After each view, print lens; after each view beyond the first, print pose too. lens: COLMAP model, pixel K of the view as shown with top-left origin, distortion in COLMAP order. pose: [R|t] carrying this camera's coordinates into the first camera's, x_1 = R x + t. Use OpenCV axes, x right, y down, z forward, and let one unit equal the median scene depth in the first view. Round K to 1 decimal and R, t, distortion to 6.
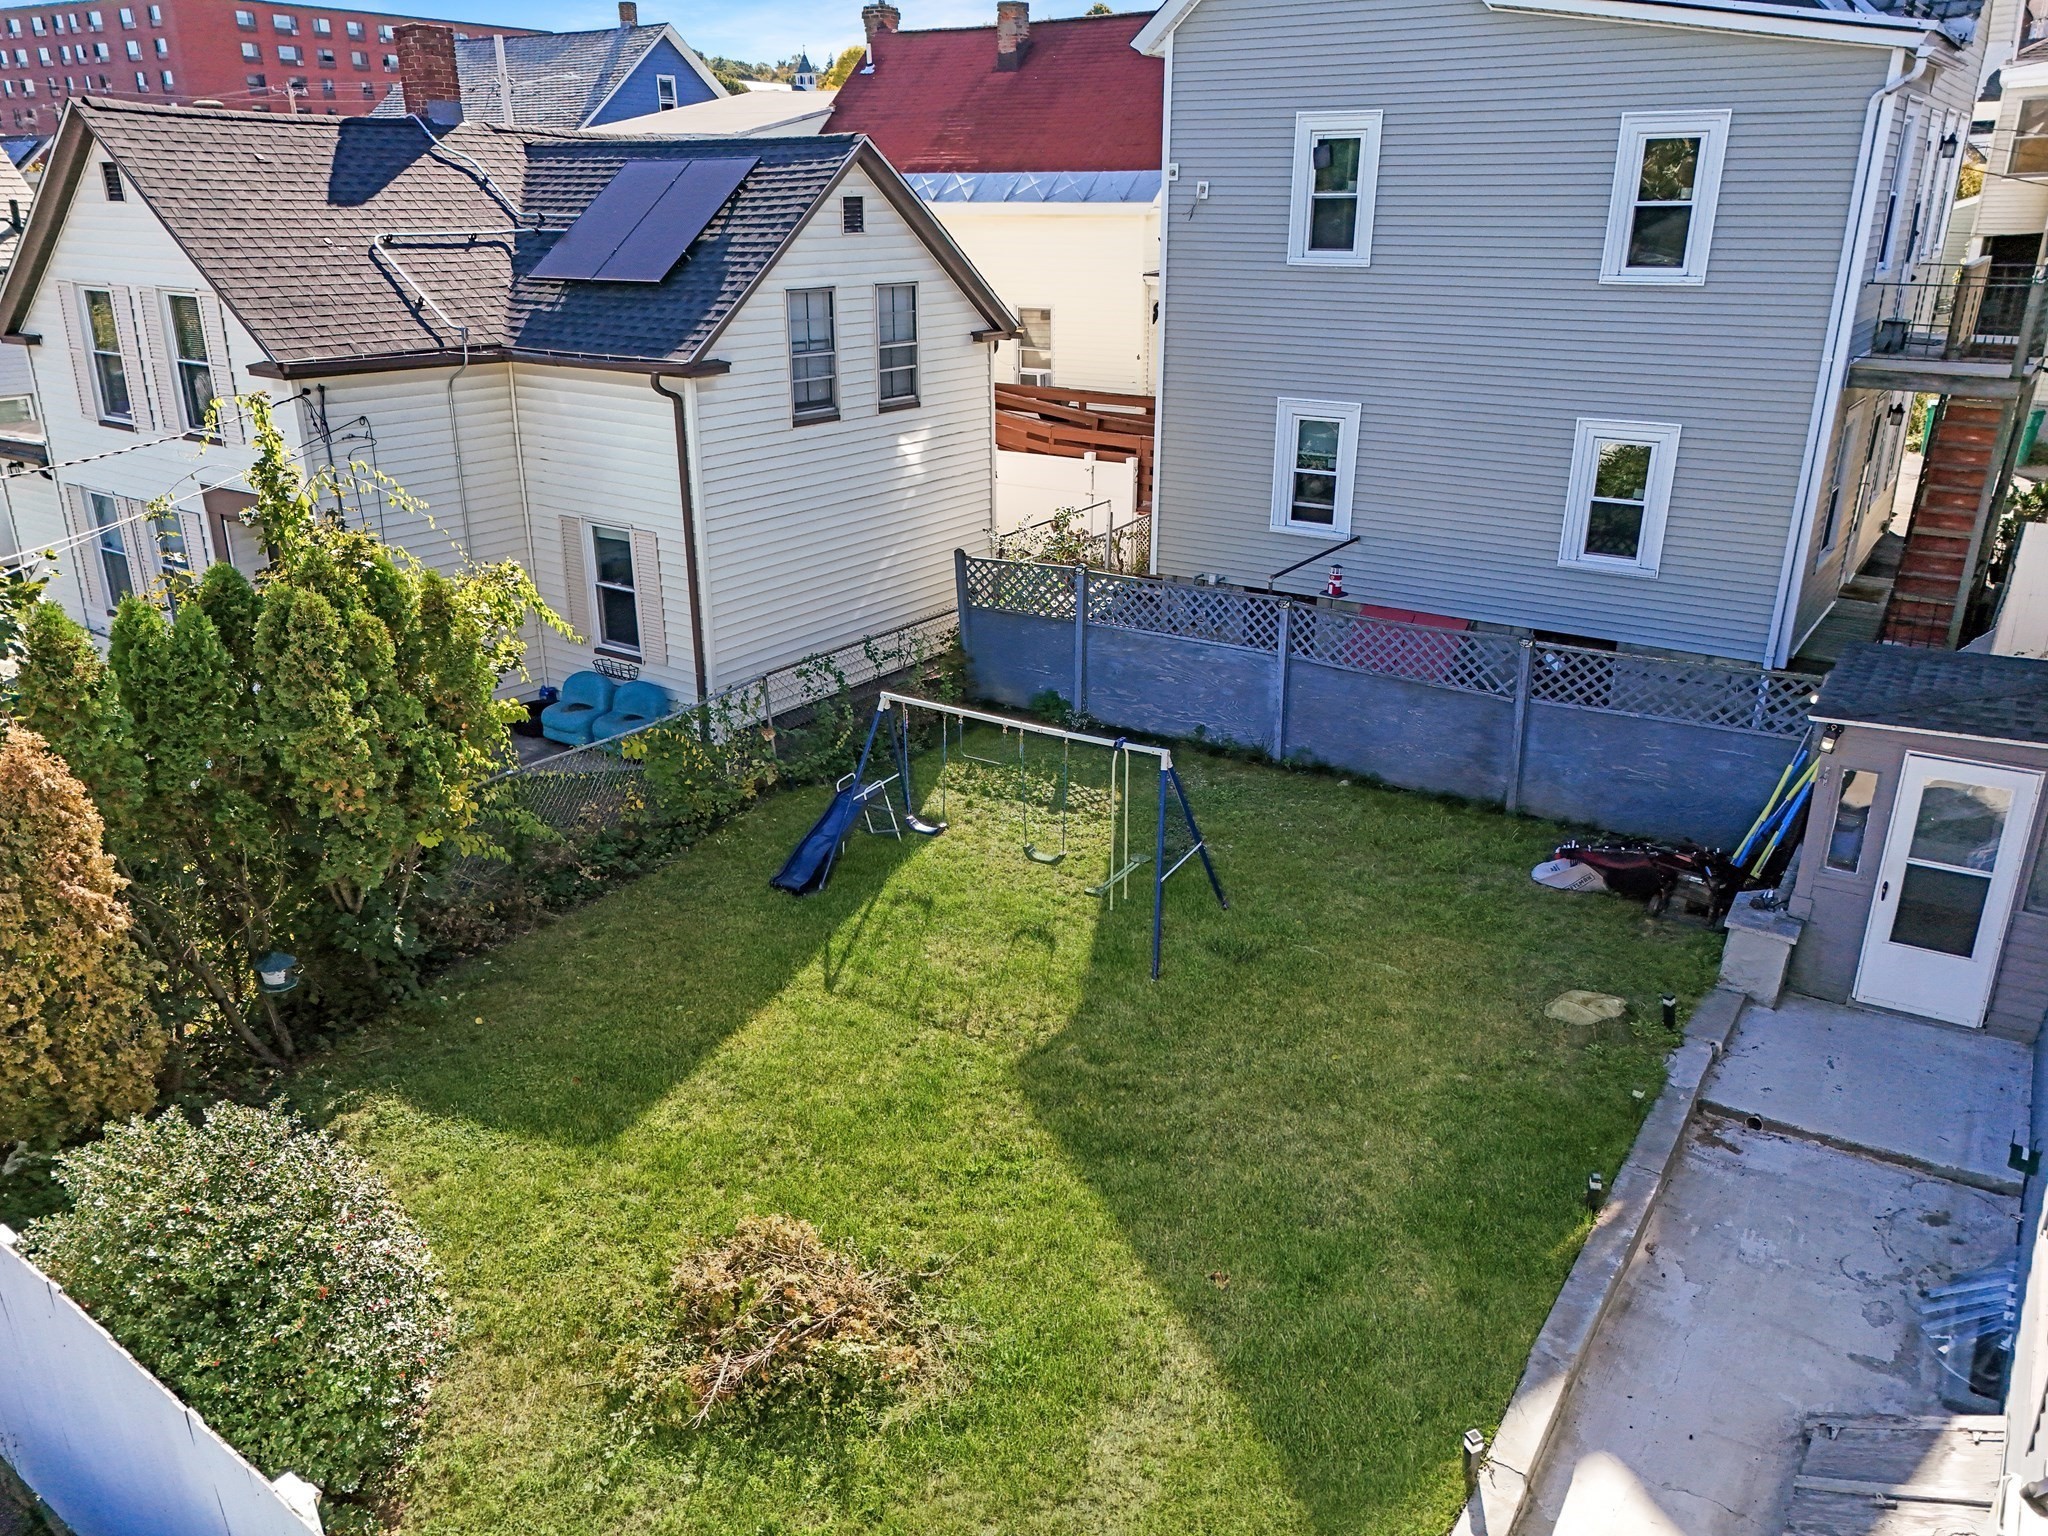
lens RADIAL K [[1491.6, 0, 1024.0], [0, 1491.6, 768.0], [0, 0, 1]] dist [0.039588, -0.003773]
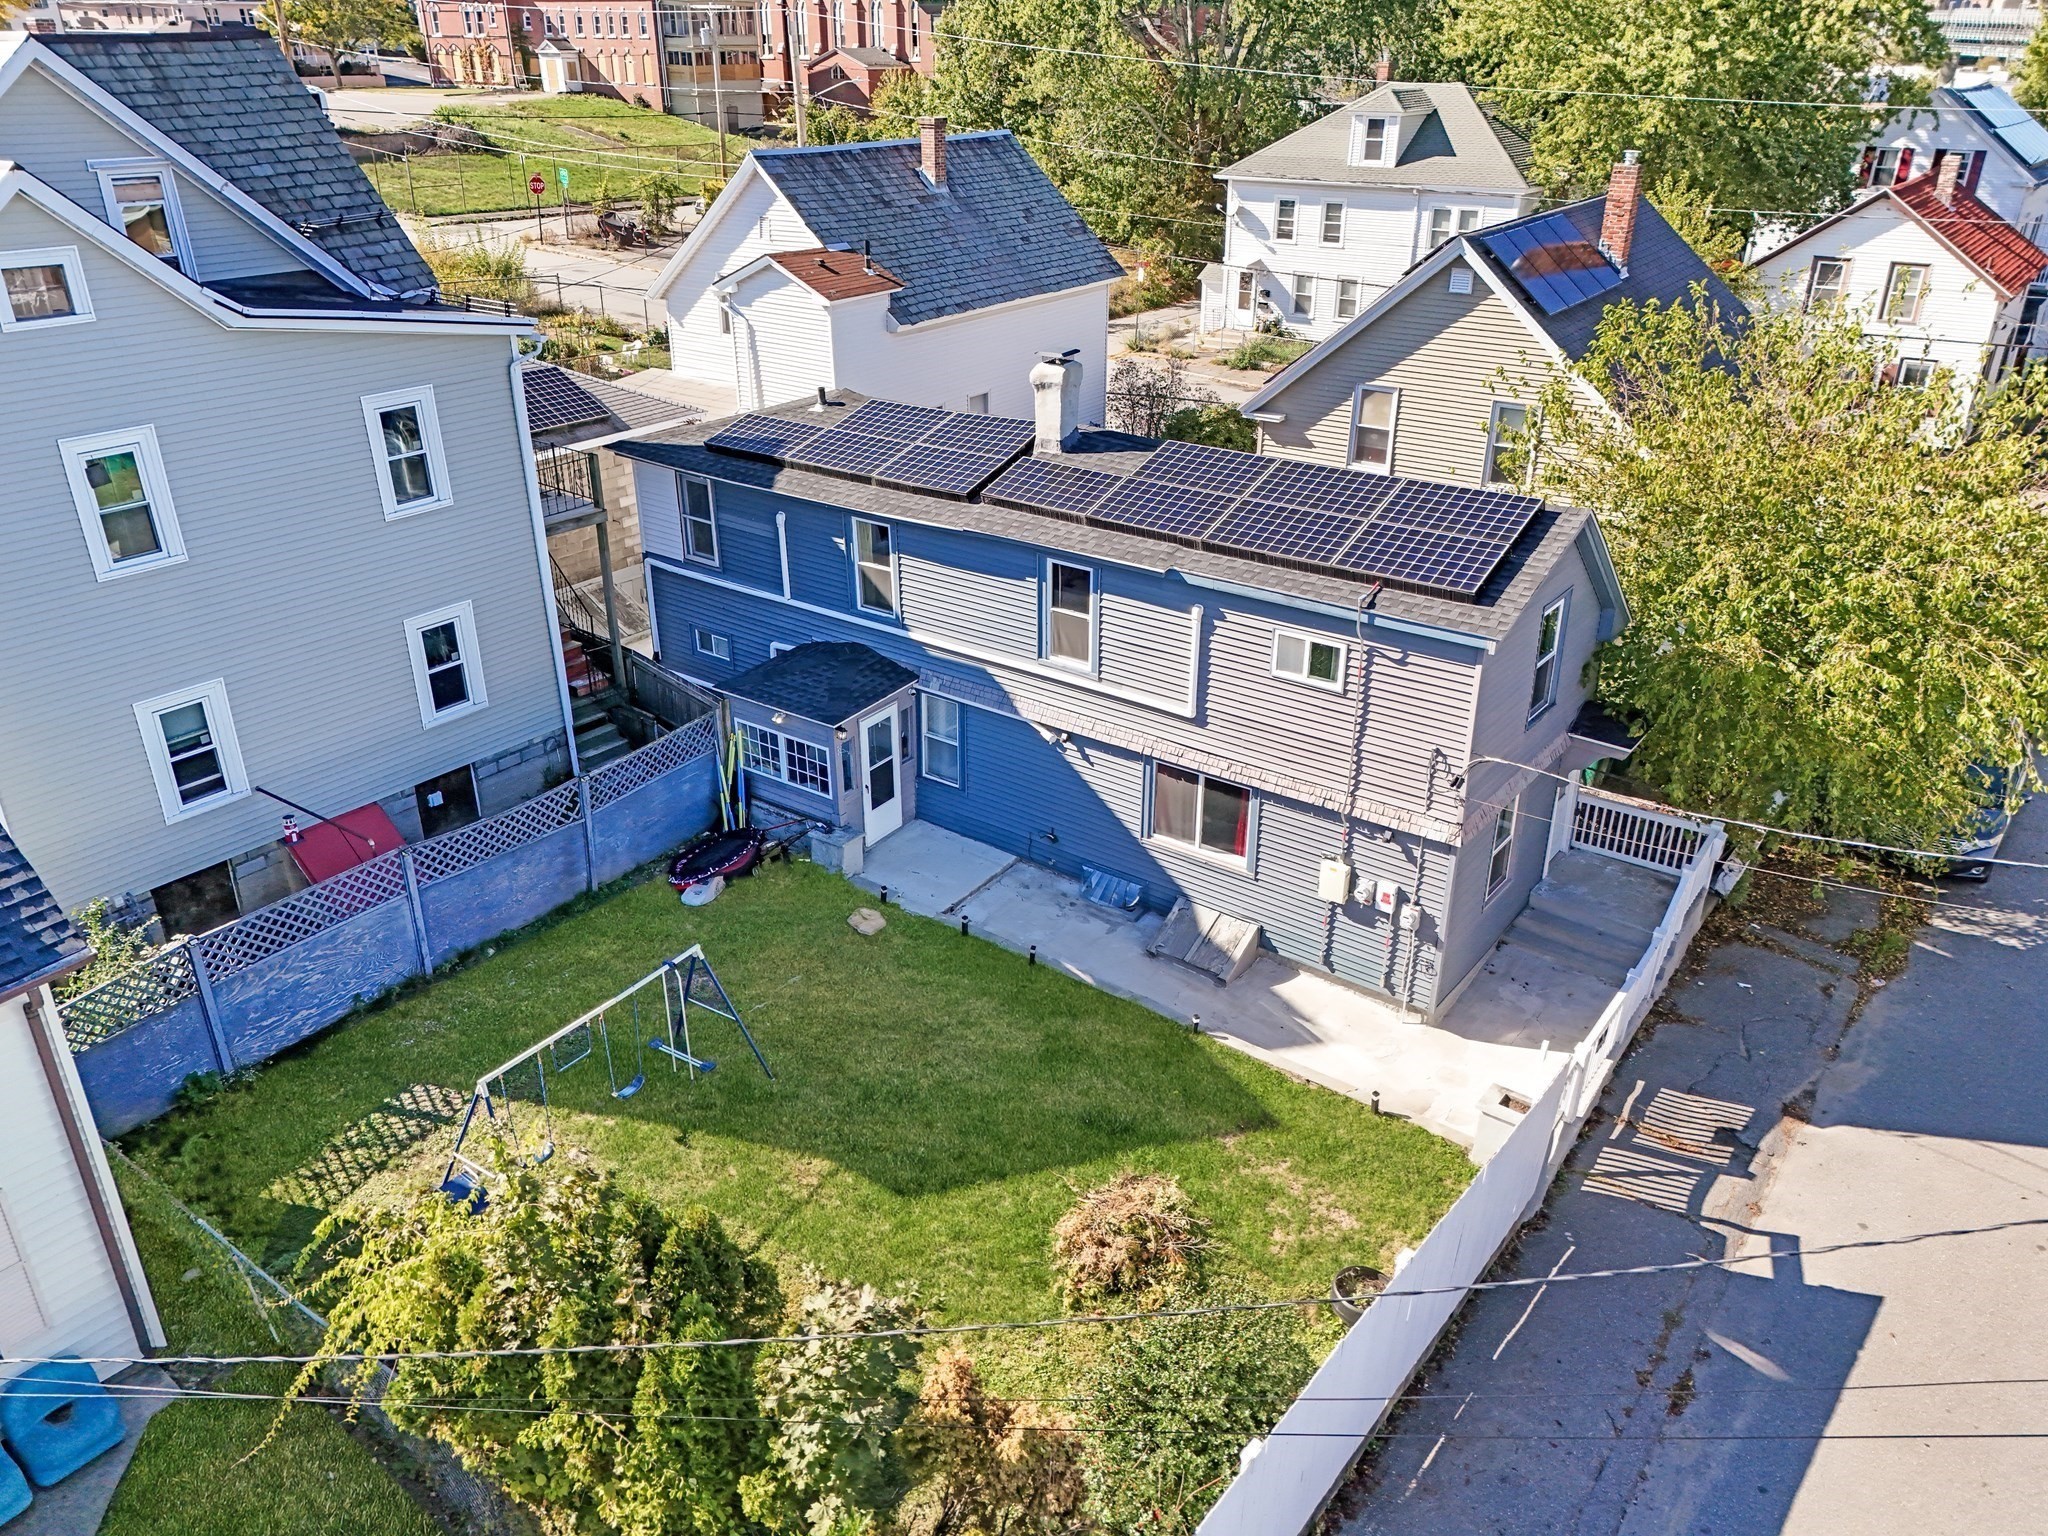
lens RADIAL K [[1490.2, 0, 1022.0], [0, 1490.2, 756.9], [0, 0, 1]] dist [0.095219, -0.105909]
pose [[0.041141, -0.428186, 0.902753, -0.805836], [0.356672, 0.850283, 0.387044, -0.445373], [-0.933323, 0.306064, 0.187704, 0.320870]]
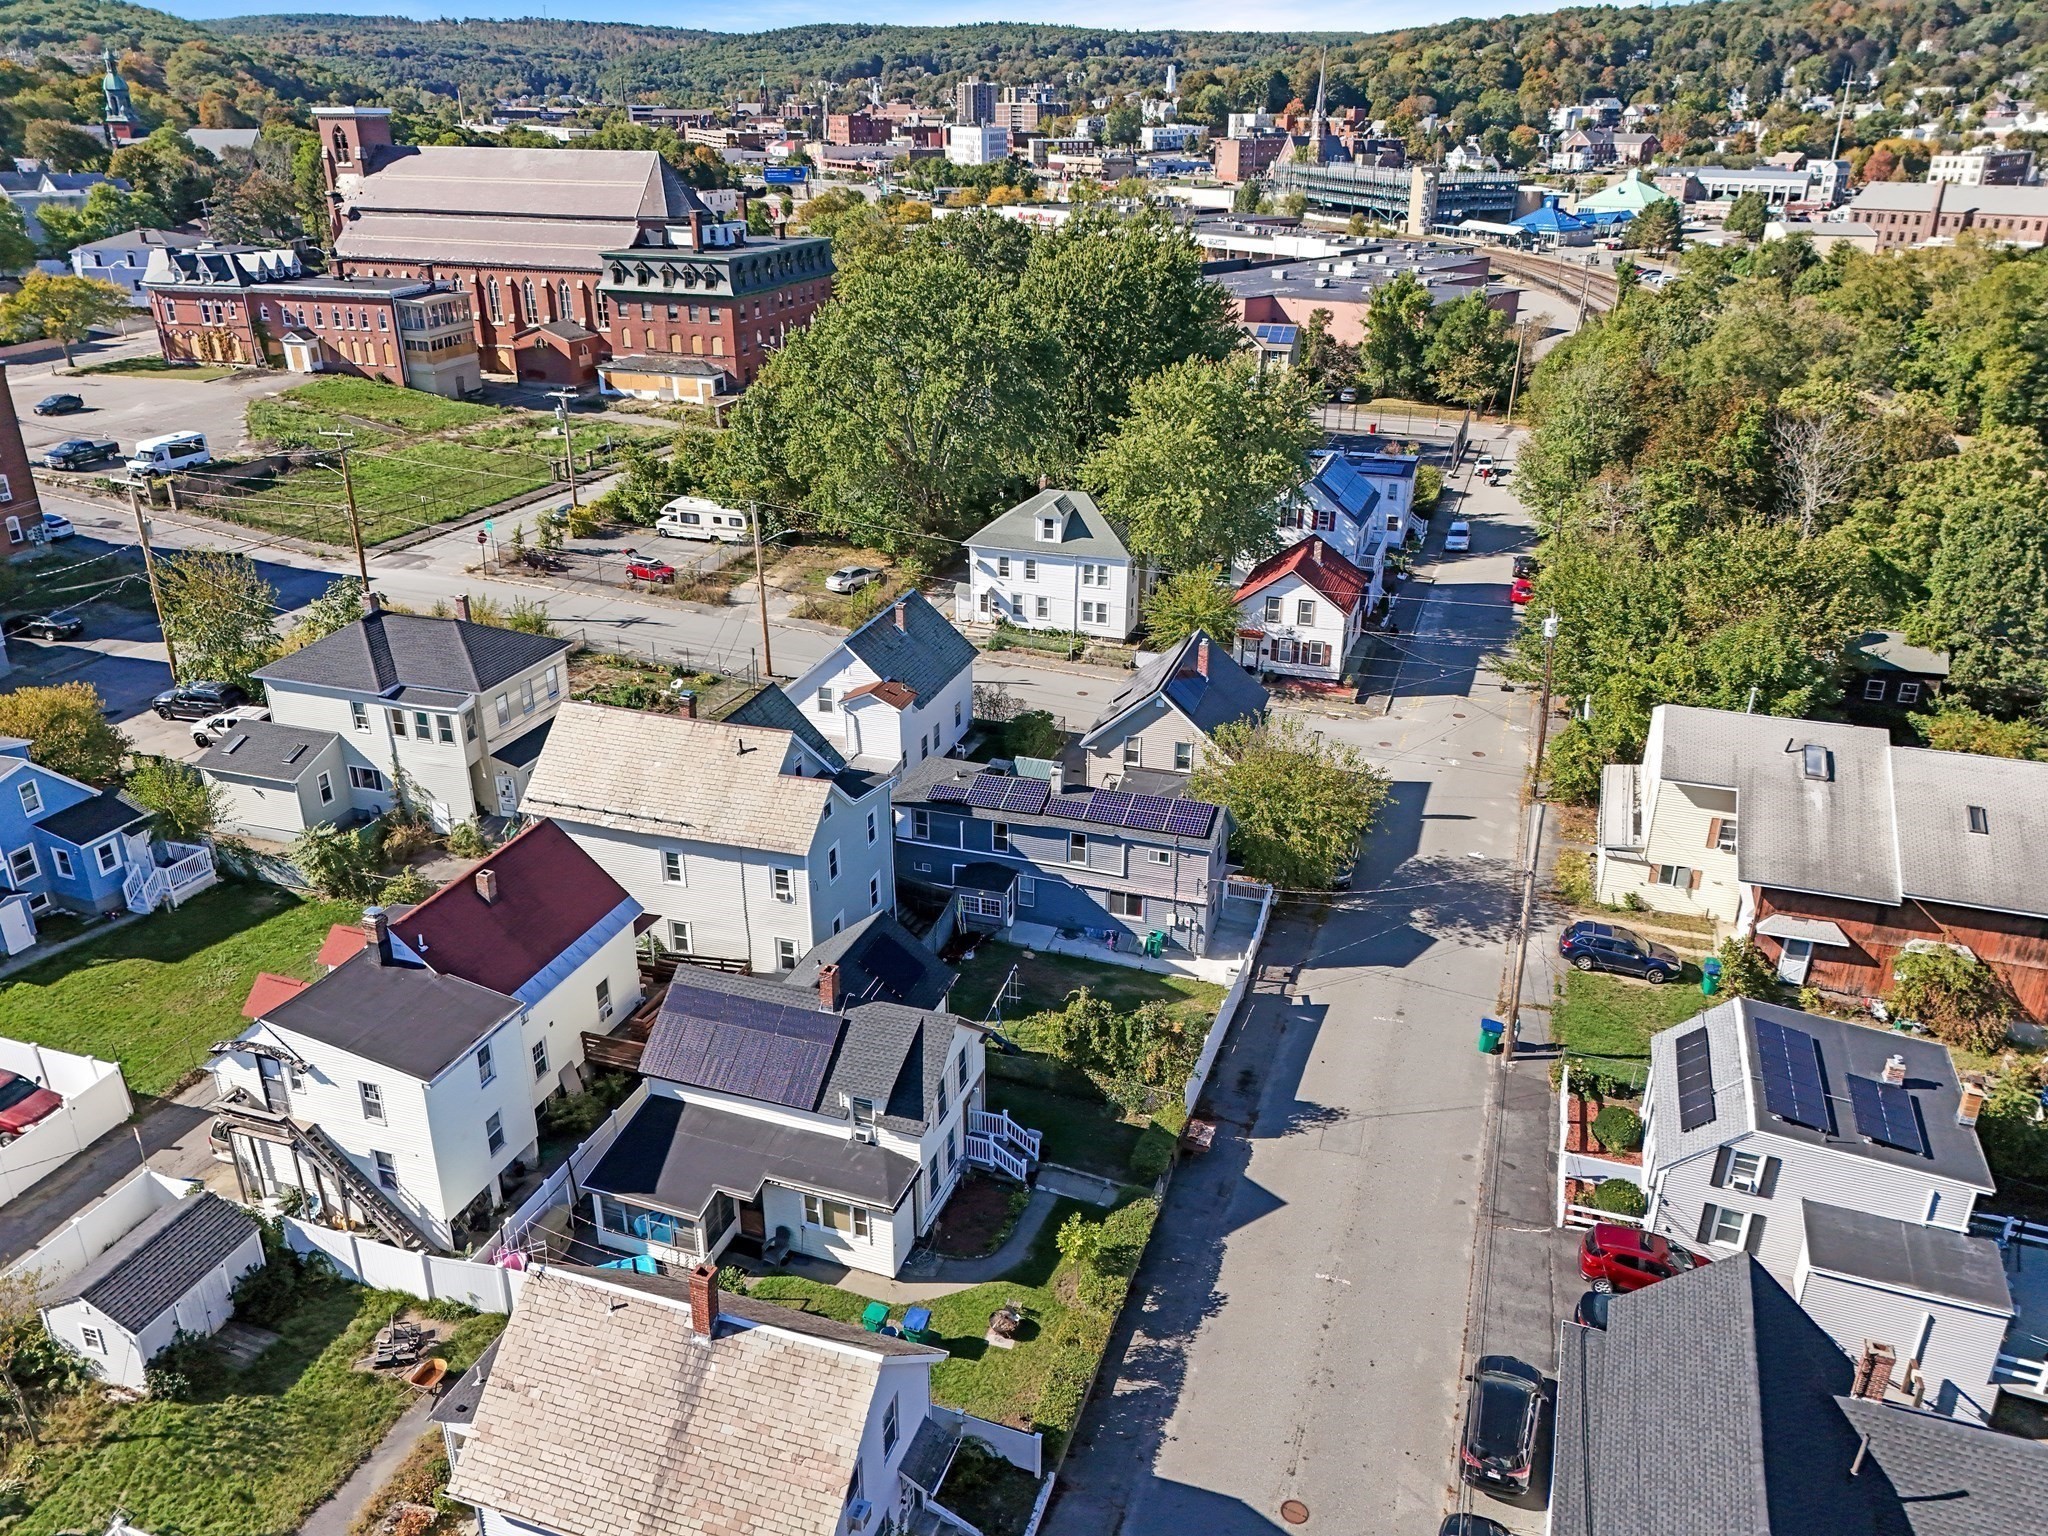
lens RADIAL K [[1455.0, 0, 1024.0], [0, 1455.0, 768.0], [0, 0, 1]] dist [0.171401, -0.095344]
pose [[-0.268496, -0.383611, 0.883602, -2.930552], [0.342229, 0.819455, 0.459753, -2.057951], [-0.900438, 0.425836, -0.088737, 0.865554]]
